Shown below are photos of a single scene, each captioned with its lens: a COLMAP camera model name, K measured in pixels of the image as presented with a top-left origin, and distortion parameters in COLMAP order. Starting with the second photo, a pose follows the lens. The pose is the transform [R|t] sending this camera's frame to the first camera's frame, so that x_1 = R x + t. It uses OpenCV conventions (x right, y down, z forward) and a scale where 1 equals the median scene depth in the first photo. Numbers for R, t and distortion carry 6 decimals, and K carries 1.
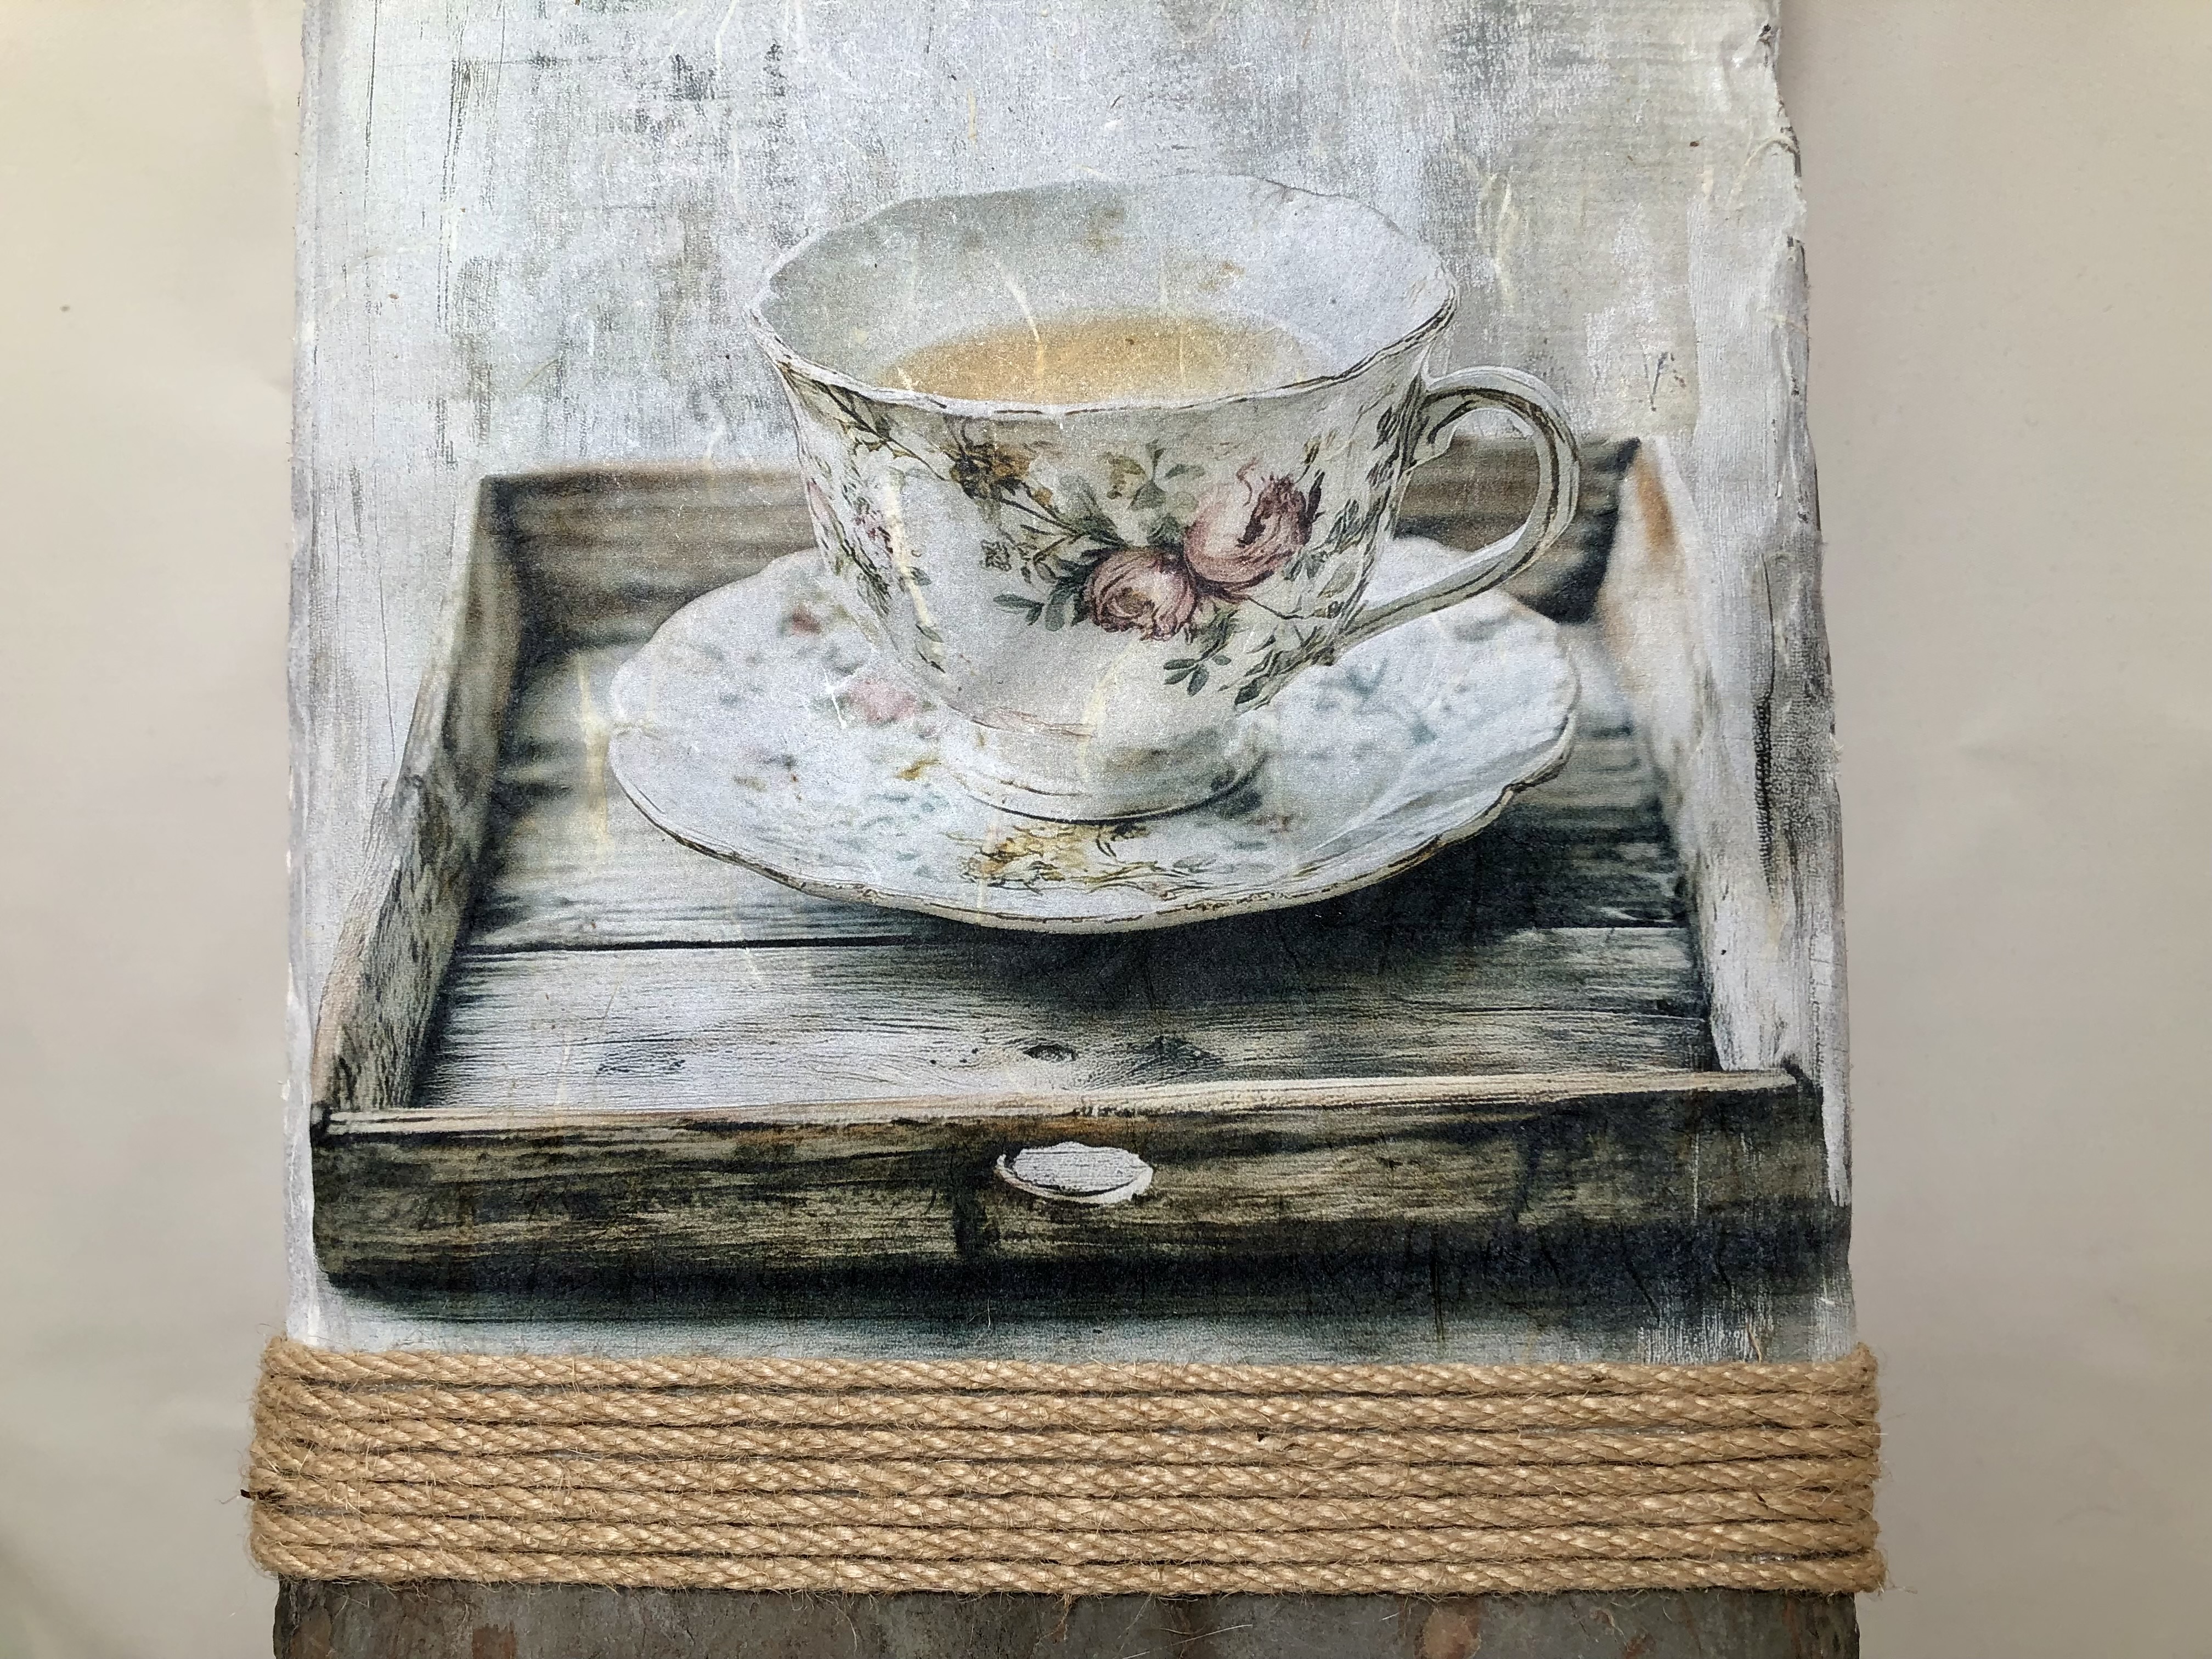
lens RADIAL K [[1753.7, 0, 1105.9], [0, 1753.7, 864.3], [0, 0, 1]] dist [0.031264, -0.043069]
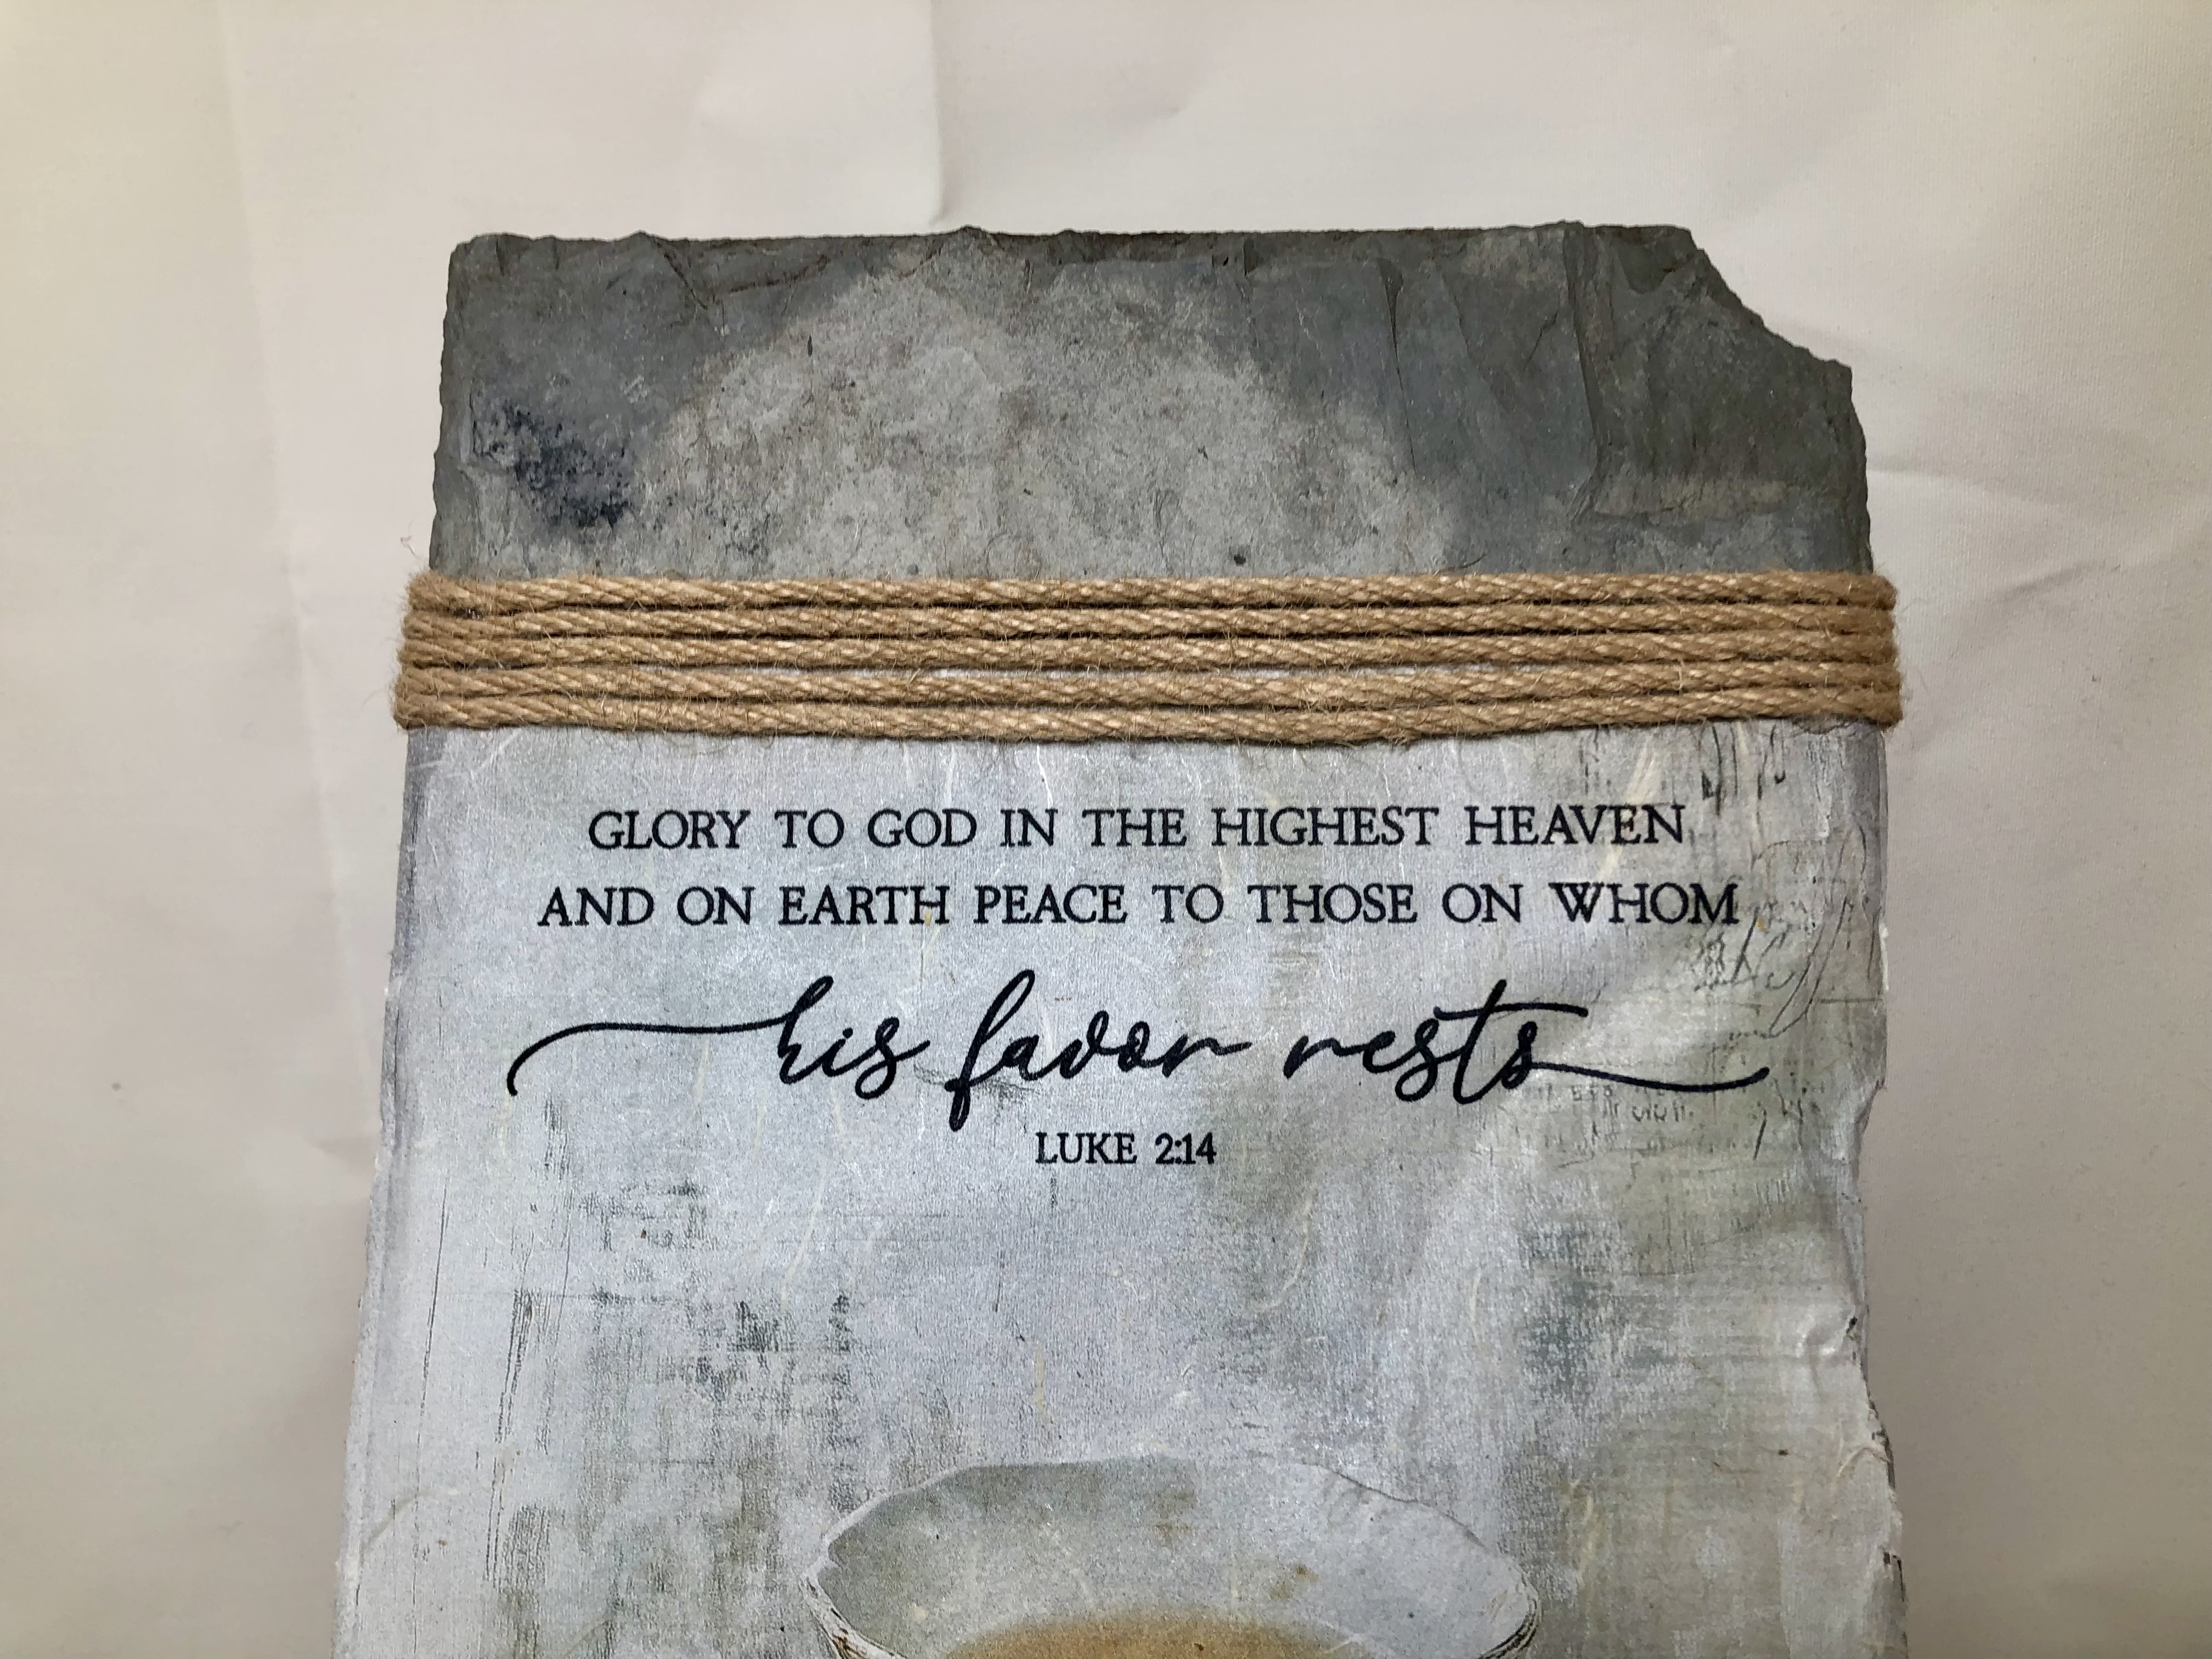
lens RADIAL K [[1753.7, 0, 1101.0], [0, 1753.7, 831.3], [0, 0, 1]] dist [0.031264, -0.043069]
pose [[0.999767, 0.015330, -0.015224, -0.032327], [-0.016796, 0.994706, -0.101382, -0.644628], [0.013589, 0.101614, 0.994731, -0.004970]]
